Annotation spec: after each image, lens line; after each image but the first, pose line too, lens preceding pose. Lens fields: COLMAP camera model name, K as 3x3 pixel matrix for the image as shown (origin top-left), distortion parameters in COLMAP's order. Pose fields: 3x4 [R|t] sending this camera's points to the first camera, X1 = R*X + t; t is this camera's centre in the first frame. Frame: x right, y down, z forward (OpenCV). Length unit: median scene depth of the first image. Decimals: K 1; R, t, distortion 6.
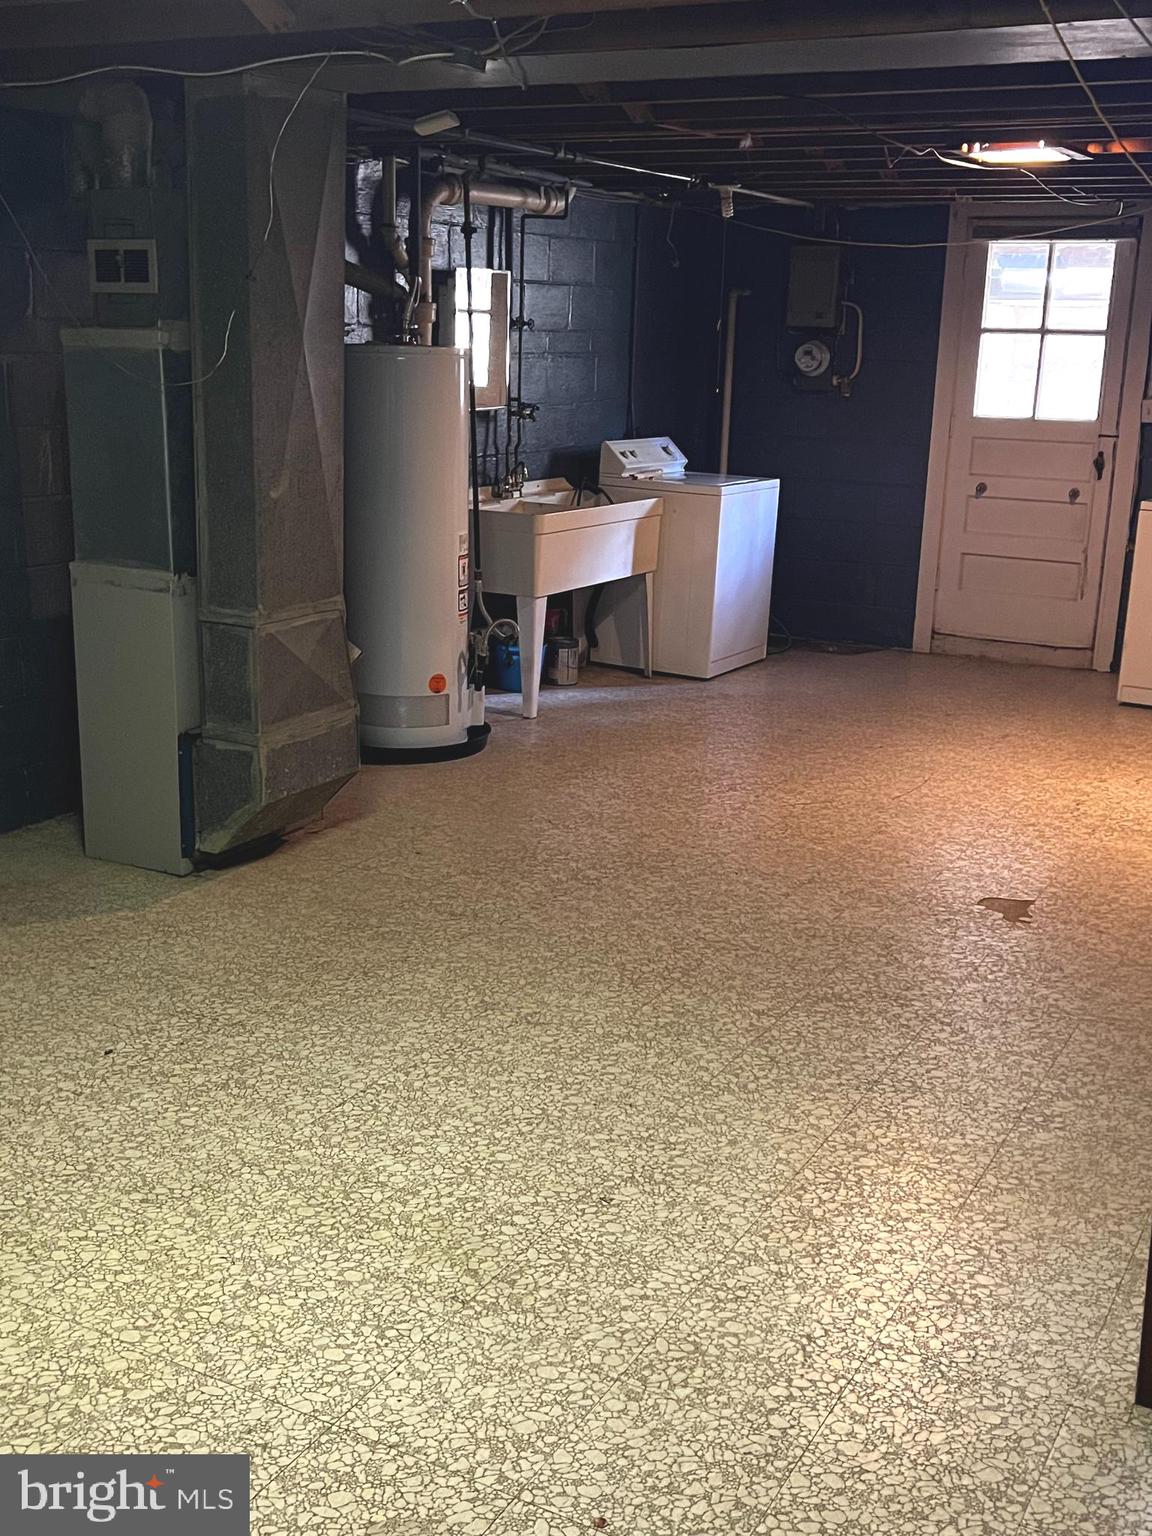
lens RADIAL K [[1650.9, 0, 576.0], [0, 1650.9, 768.0], [0, 0, 1]] dist [0.055043, -0.001463]
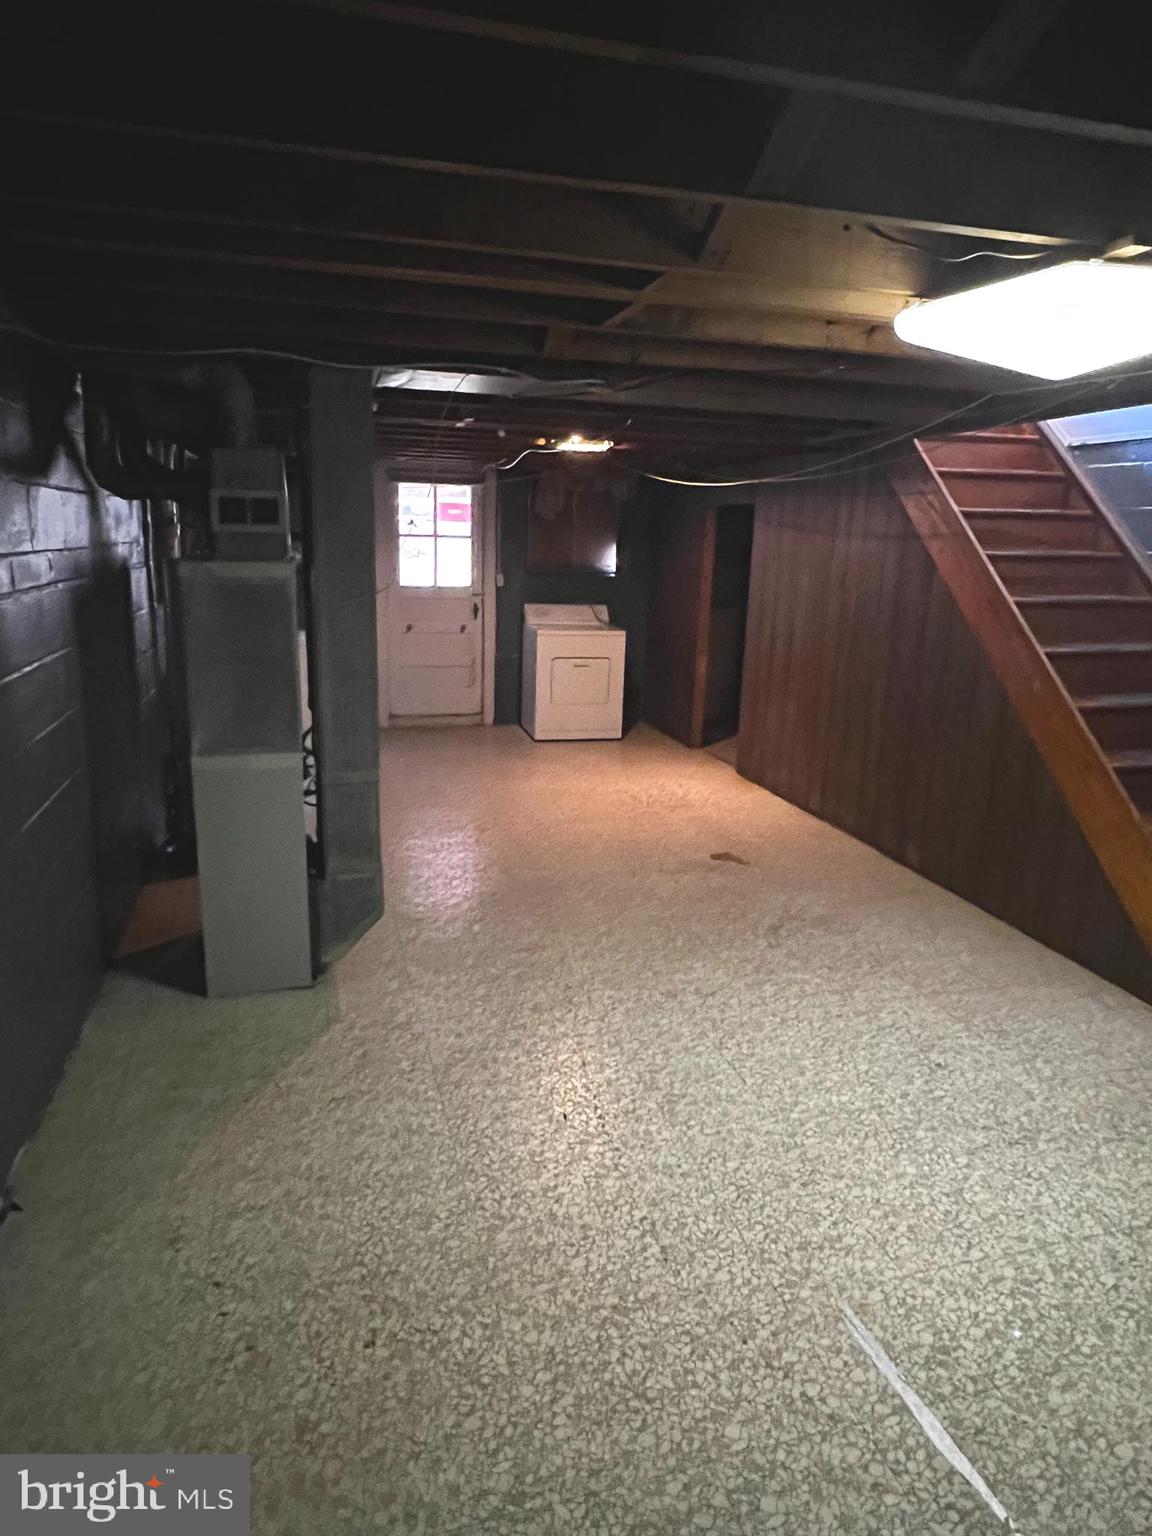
lens RADIAL K [[959.8, 0, 576.0], [0, 959.8, 768.0], [0, 0, 1]] dist [-0.003583, -0.000495]
pose [[0.718245, -0.169431, 0.674846, -0.331093], [0.169512, 0.983285, 0.066457, -0.067260], [-0.674826, 0.066662, 0.734960, 0.184506]]
